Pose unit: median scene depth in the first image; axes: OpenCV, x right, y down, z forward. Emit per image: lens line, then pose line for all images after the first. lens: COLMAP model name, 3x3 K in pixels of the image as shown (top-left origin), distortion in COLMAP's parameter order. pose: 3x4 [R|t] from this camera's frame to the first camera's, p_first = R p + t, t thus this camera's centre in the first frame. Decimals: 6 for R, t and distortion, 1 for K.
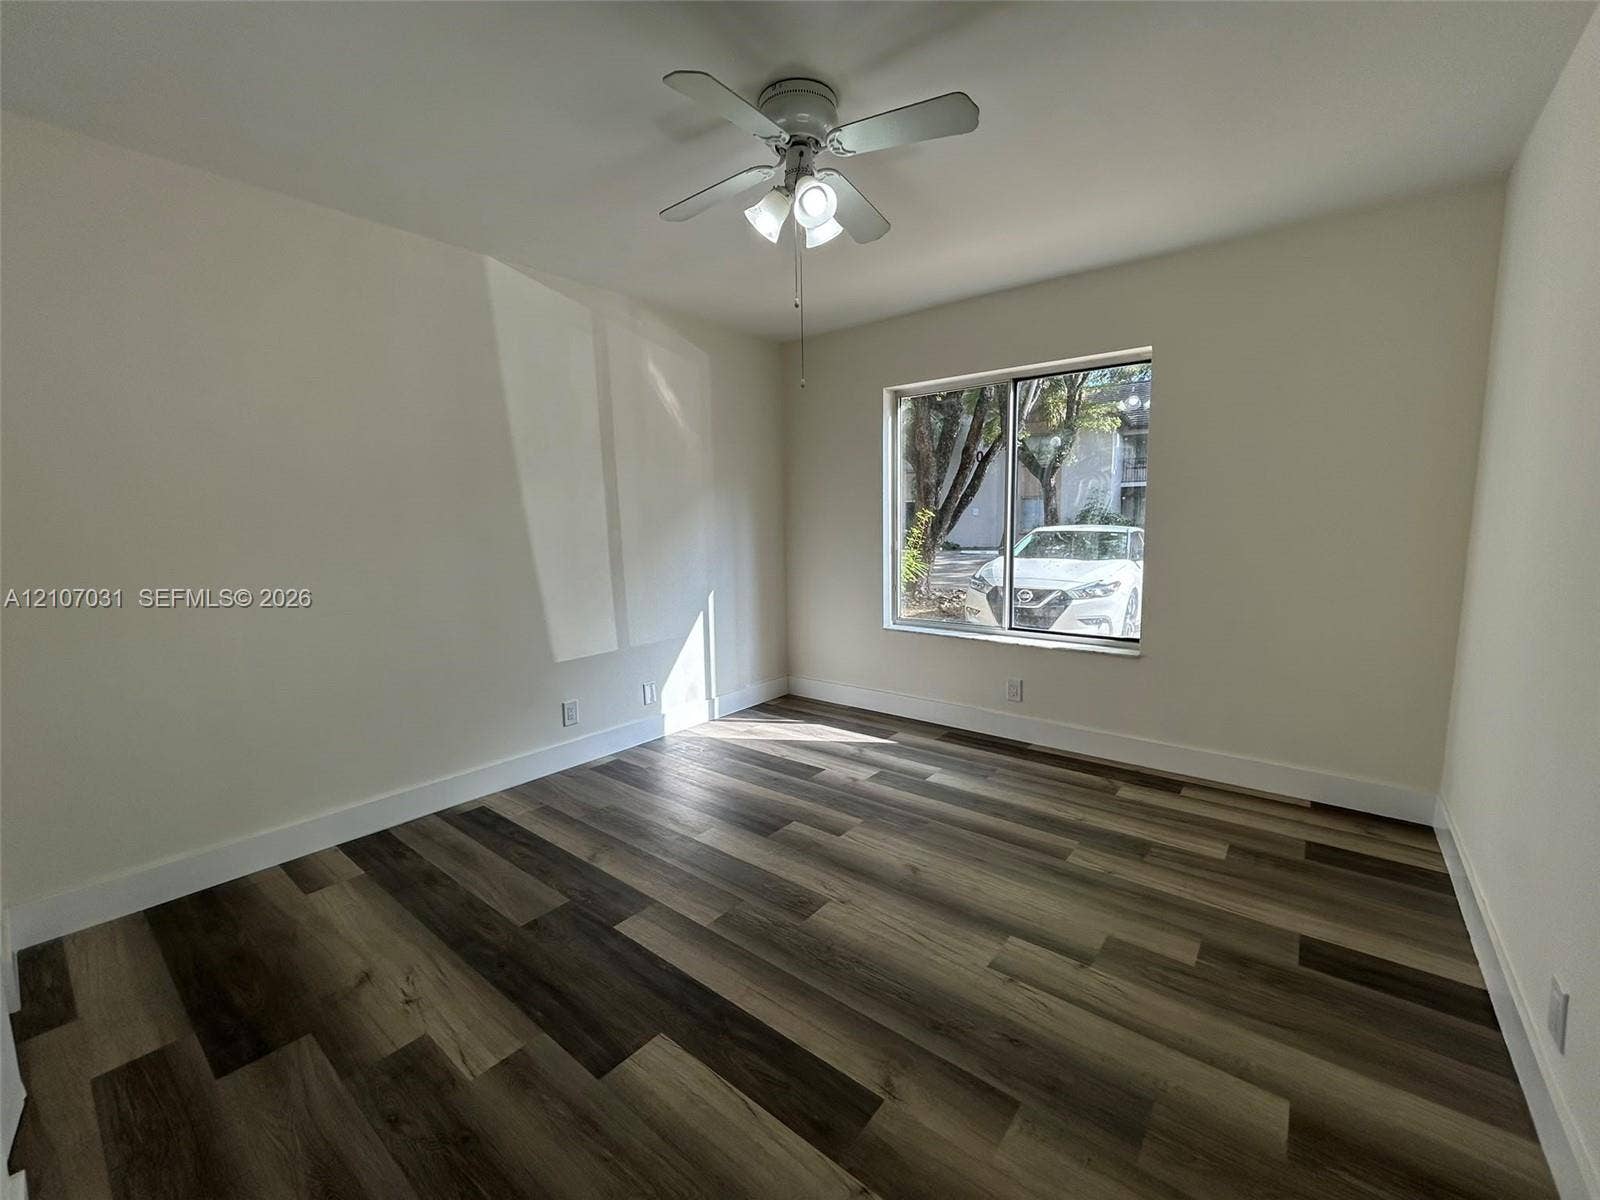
lens RADIAL K [[653.6, 0, 795.1], [0, 653.6, 594.9], [0, 0, 1]] dist [-0.001769, 0.000856]
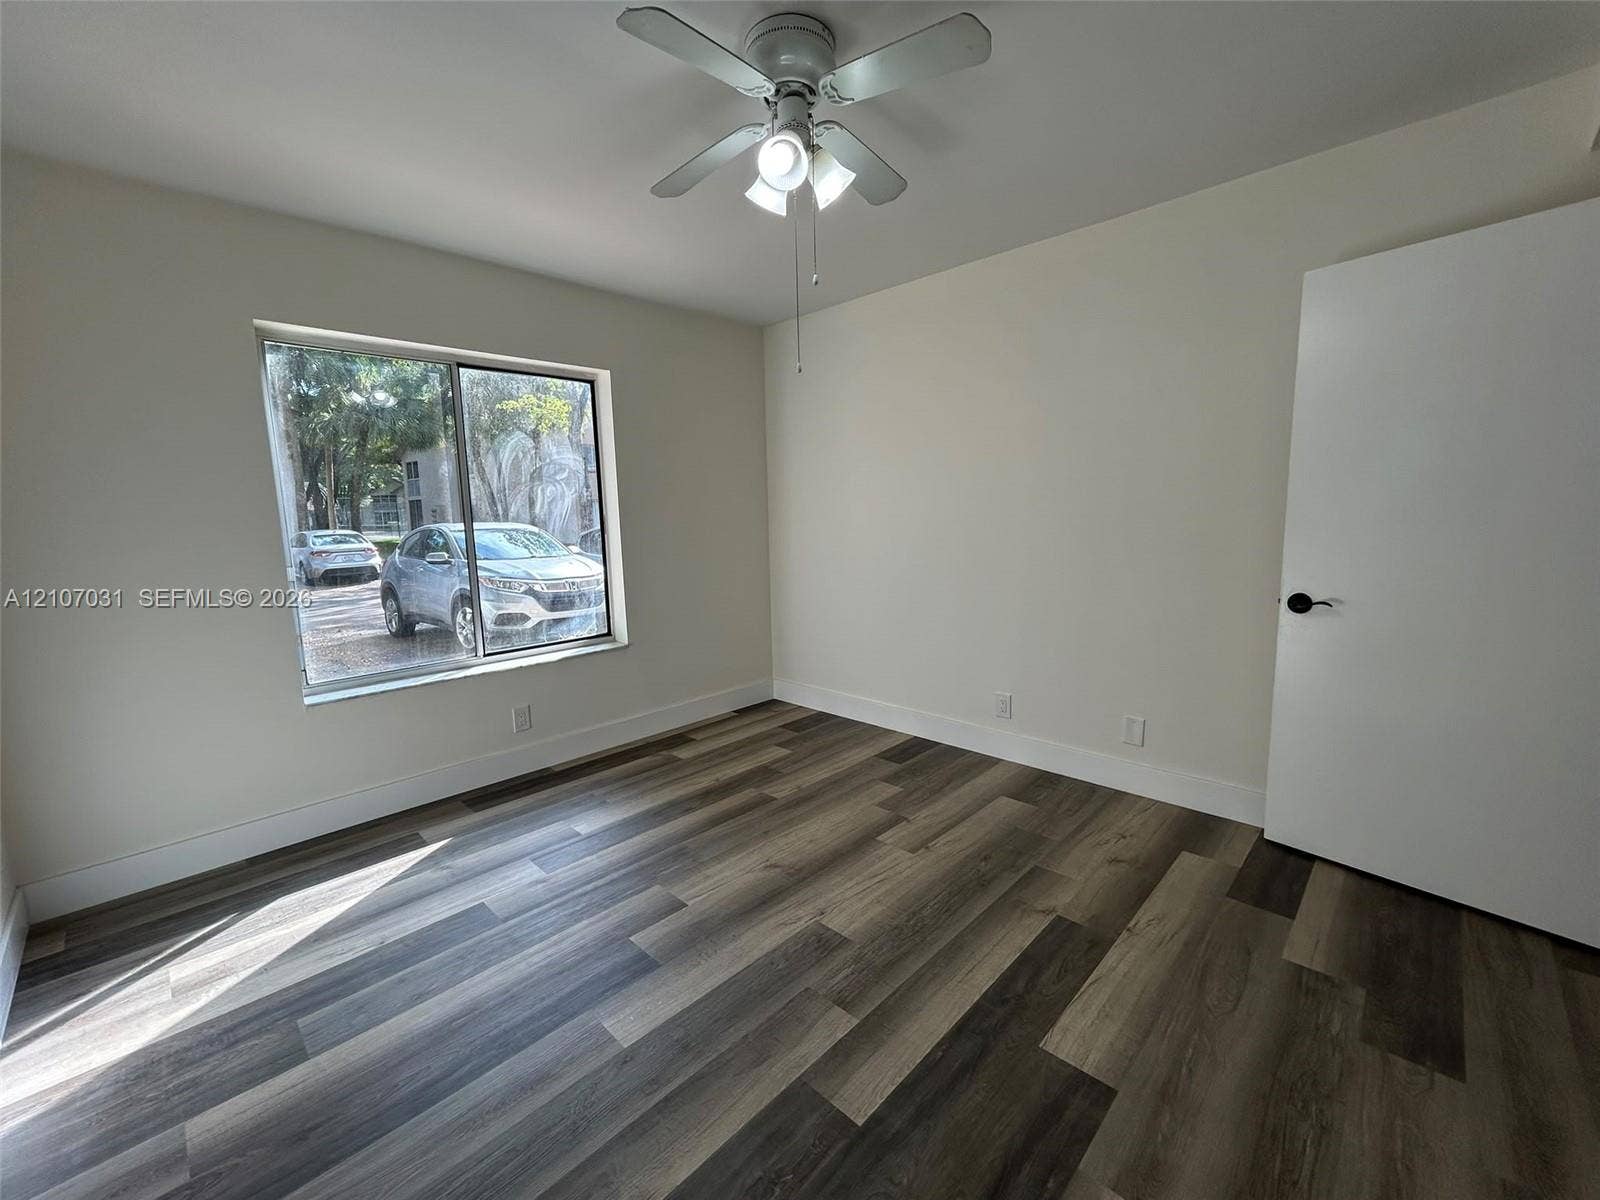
lens RADIAL K [[653.6, 0, 795.1], [0, 653.6, 594.9], [0, 0, 1]] dist [-0.001769, 0.000856]
pose [[0.097040, -0.116332, 0.988458, -0.712520], [0.142213, 0.984576, 0.101914, -0.085177], [-0.985068, 0.130682, 0.112087, 0.742315]]
